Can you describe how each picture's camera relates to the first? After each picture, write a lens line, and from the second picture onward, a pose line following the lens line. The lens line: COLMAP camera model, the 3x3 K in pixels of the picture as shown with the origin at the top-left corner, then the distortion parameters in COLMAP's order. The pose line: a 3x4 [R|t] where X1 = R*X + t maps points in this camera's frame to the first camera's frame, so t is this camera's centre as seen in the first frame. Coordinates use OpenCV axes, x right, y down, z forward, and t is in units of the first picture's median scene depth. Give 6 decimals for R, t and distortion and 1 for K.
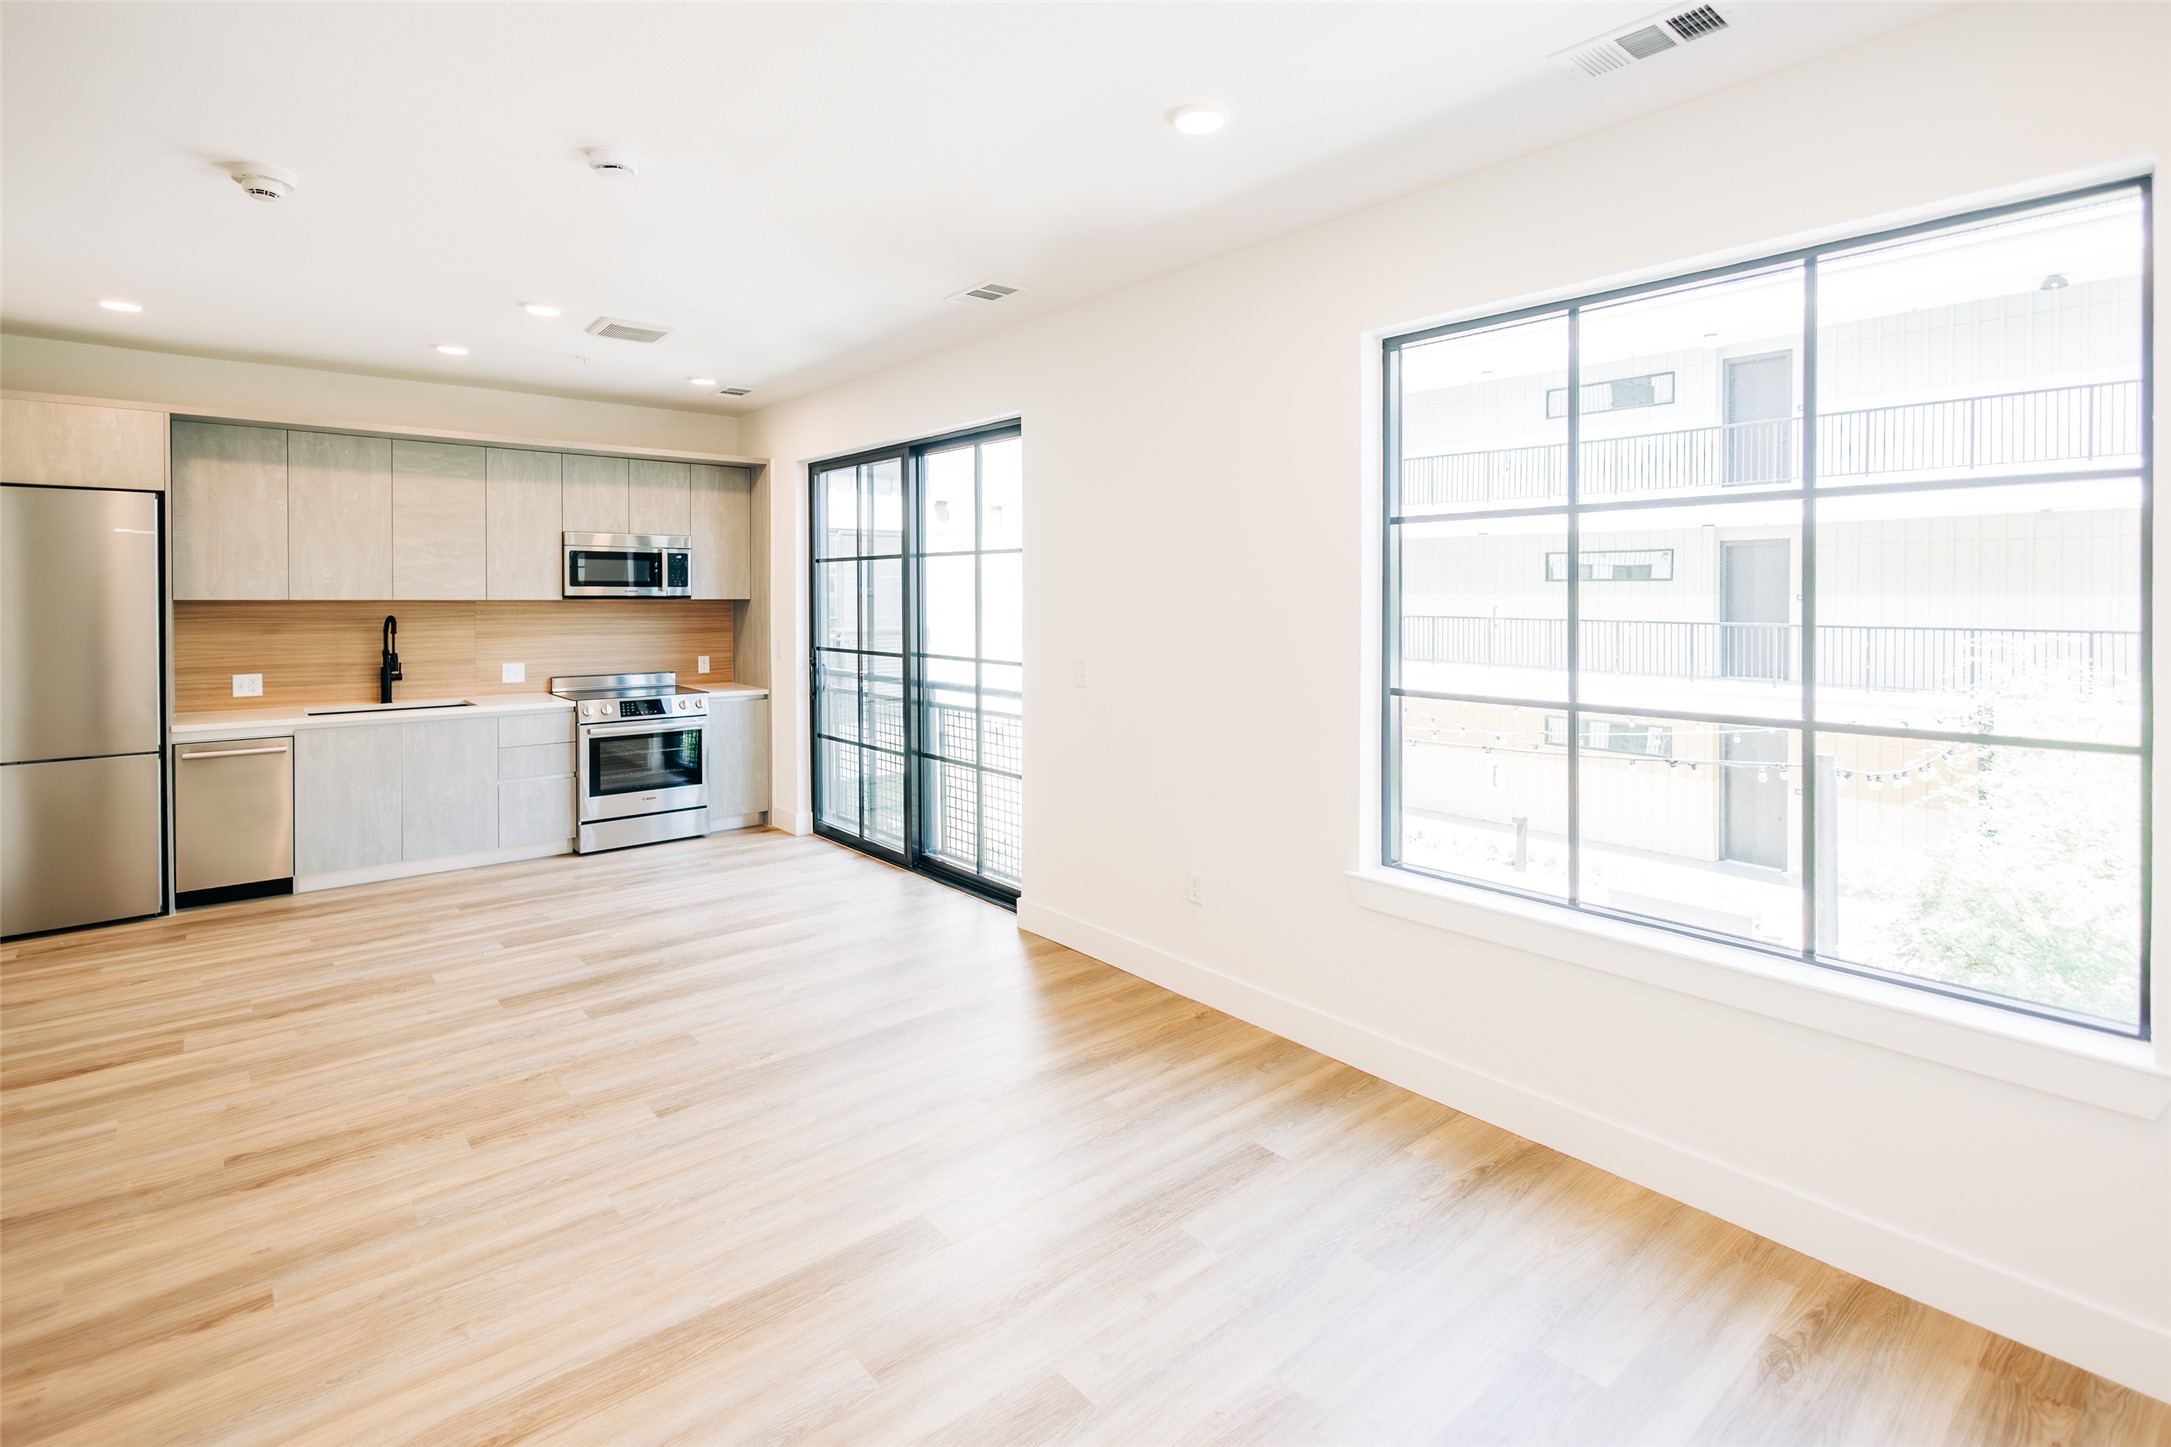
lens RADIAL K [[1060.7, 0, 1122.9], [0, 1060.7, 584.6], [0, 0, 1]] dist [0.009607, -0.001315]
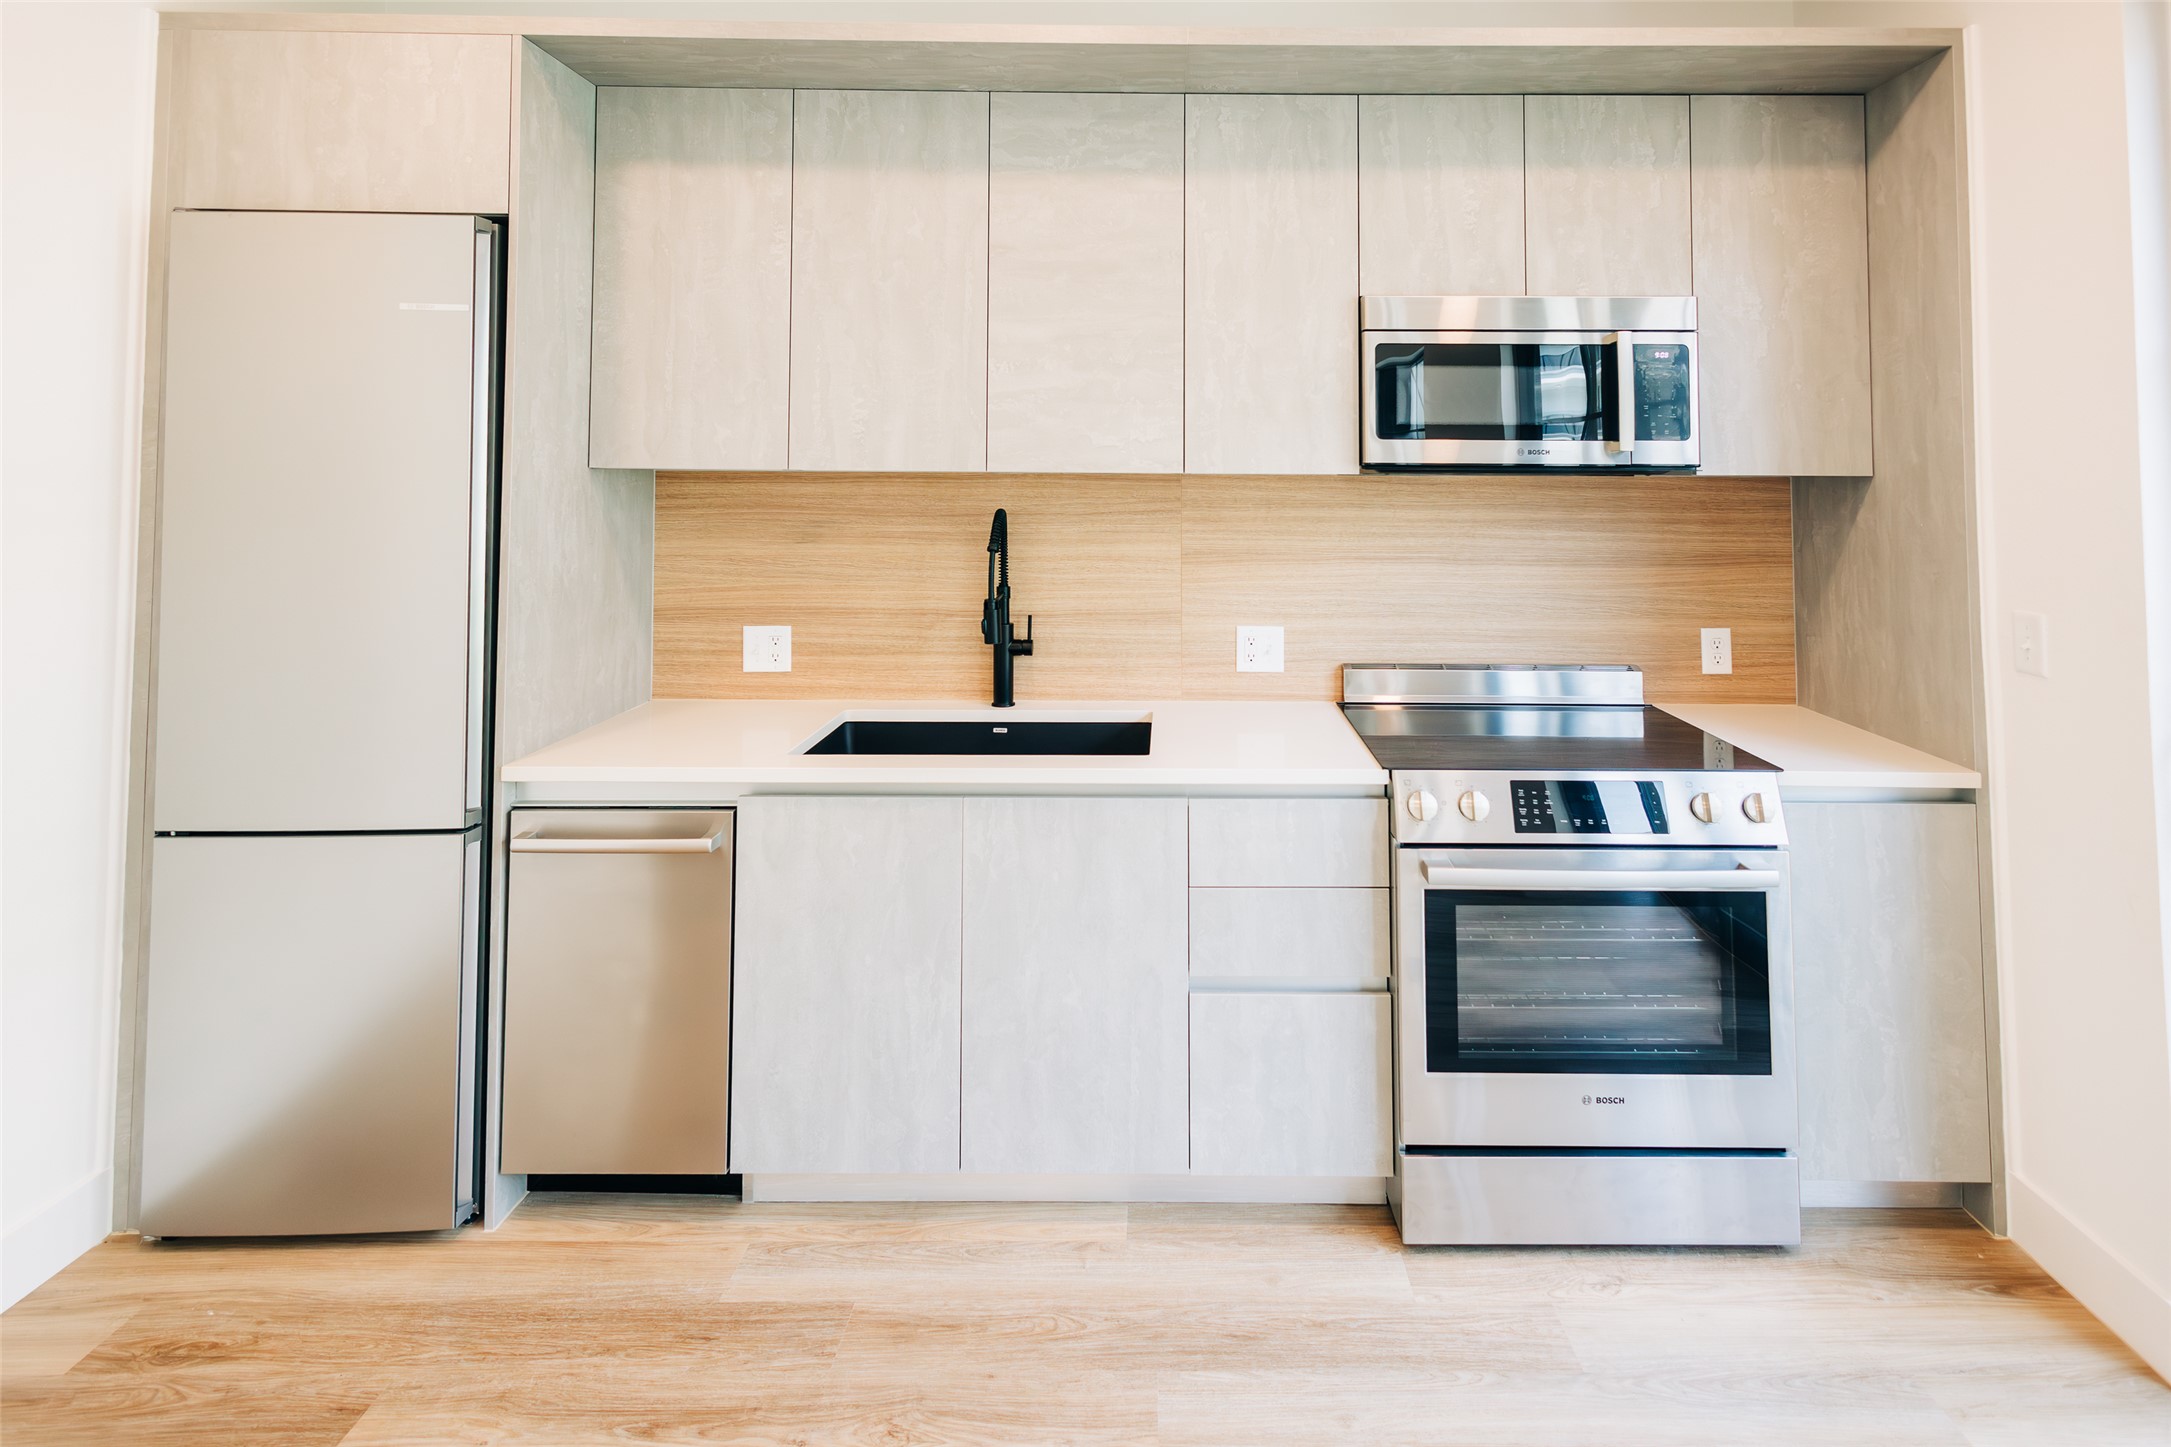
lens RADIAL K [[1060.7, 0, 1130.8], [0, 1060.7, 426.4], [0, 0, 1]] dist [0.009607, -0.001315]
pose [[0.753749, -0.028812, -0.656531, -0.405648], [0.001089, 0.999092, -0.042596, 0.015700], [0.657162, 0.031392, 0.753095, 0.789715]]
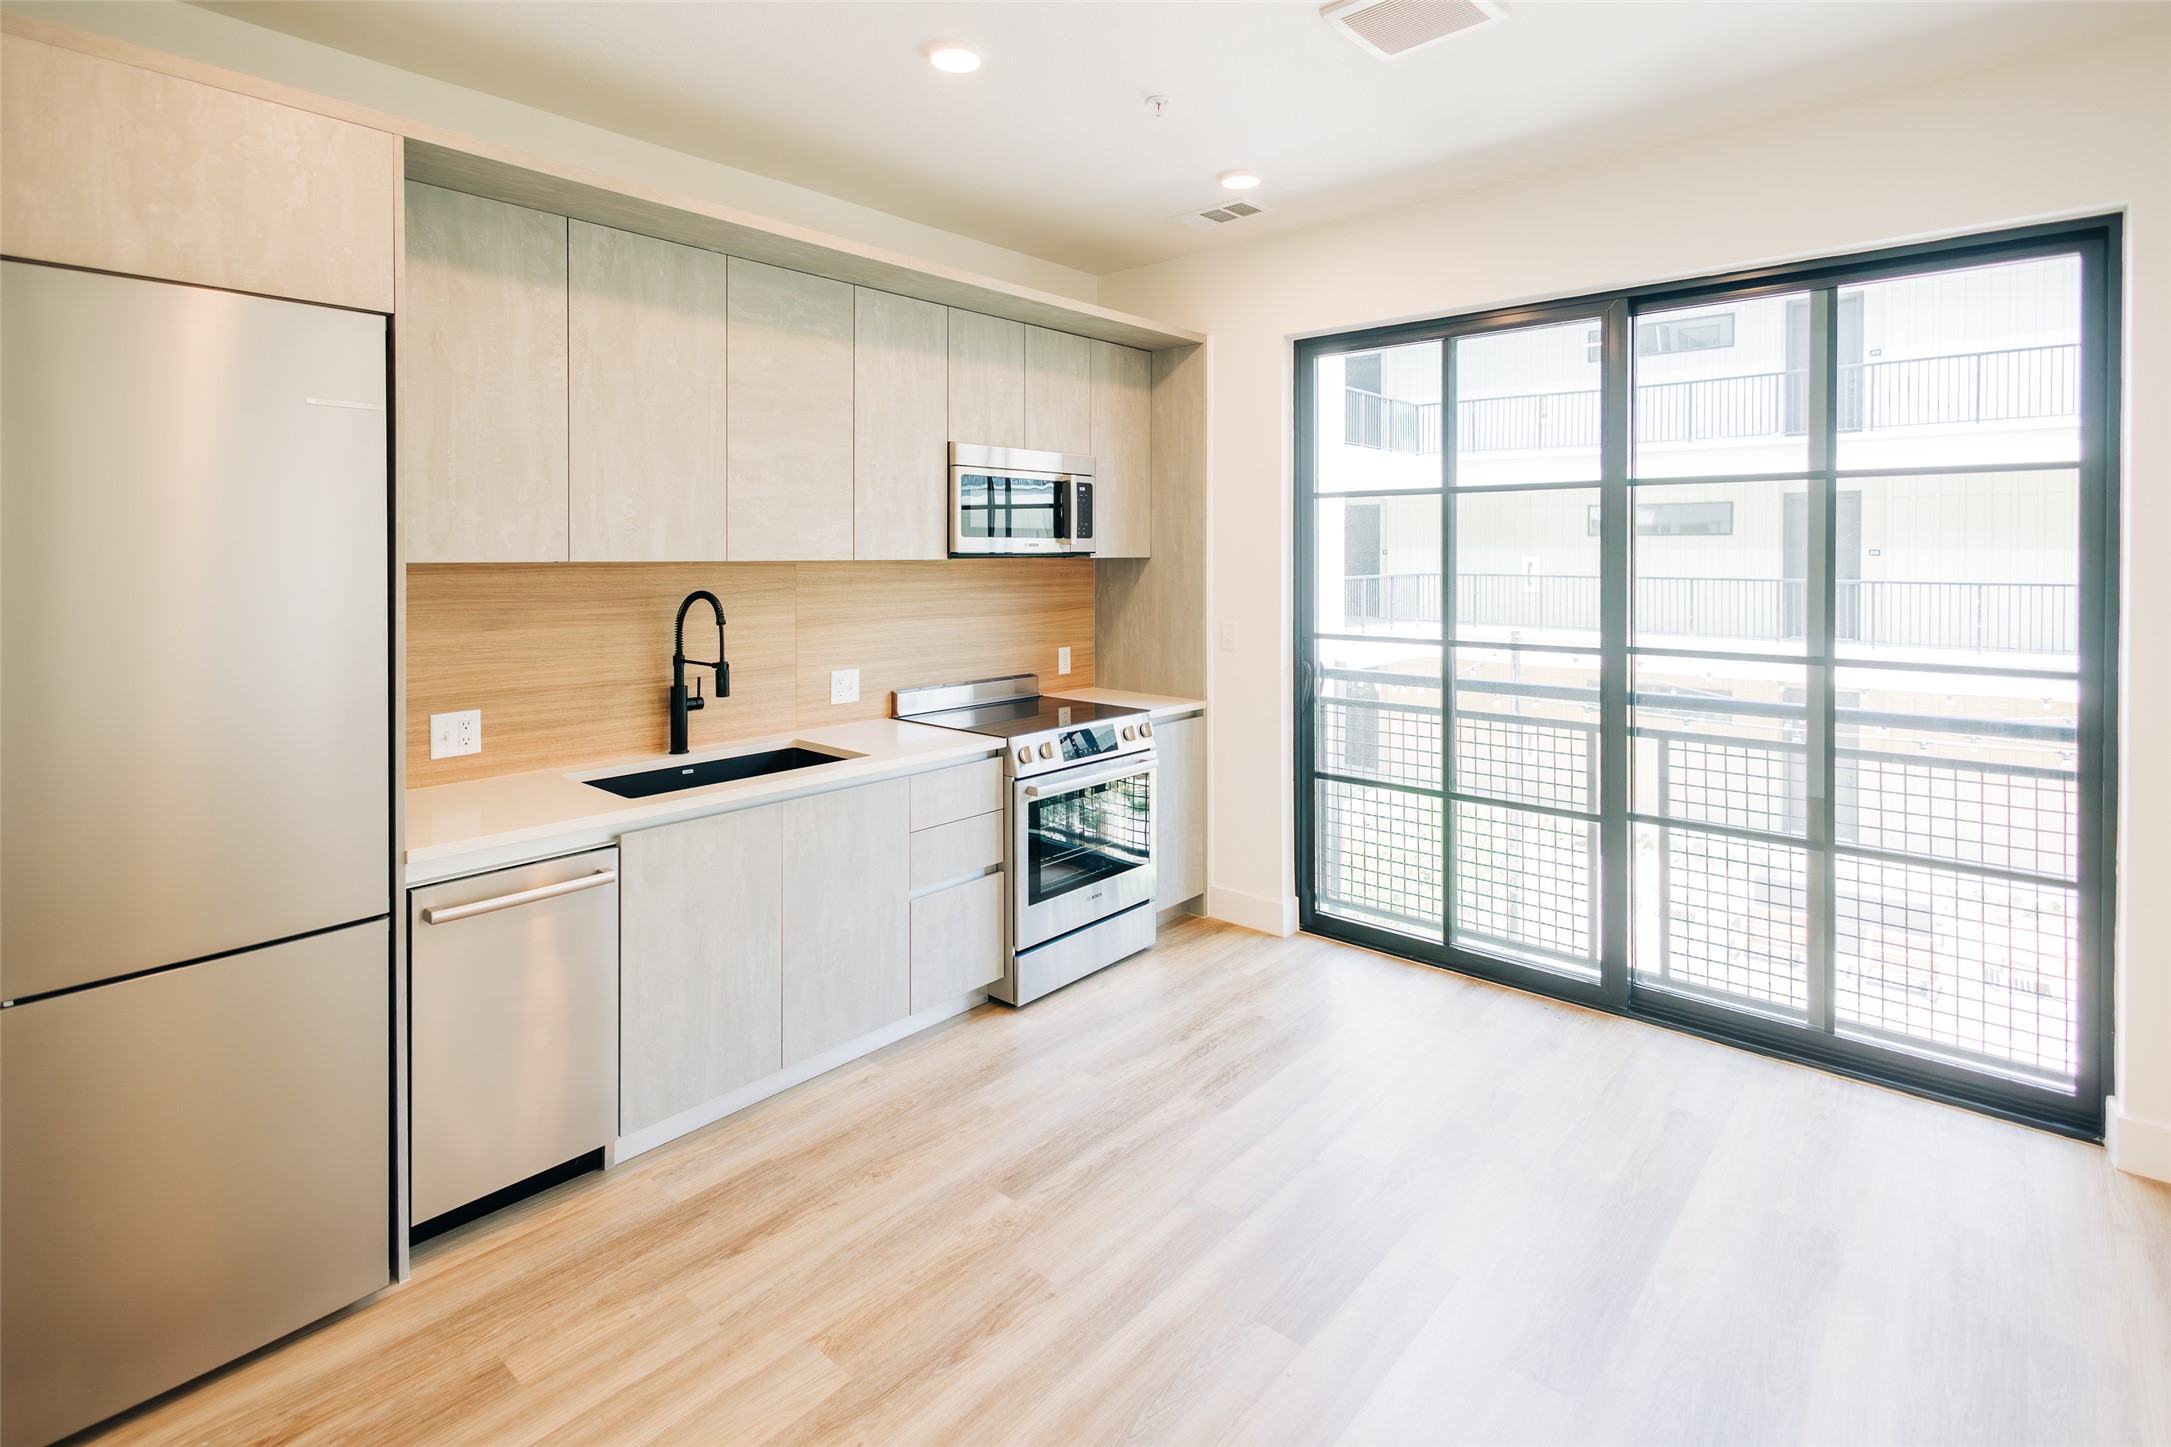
lens RADIAL K [[1060.7, 0, 1073.3], [0, 1060.7, 546.0], [0, 0, 1]] dist [0.009607, -0.001315]
pose [[0.991989, -0.003406, 0.126275, -0.635968], [0.003220, 0.999993, 0.001679, 0.007278], [-0.126280, -0.001259, 0.991994, 0.501366]]
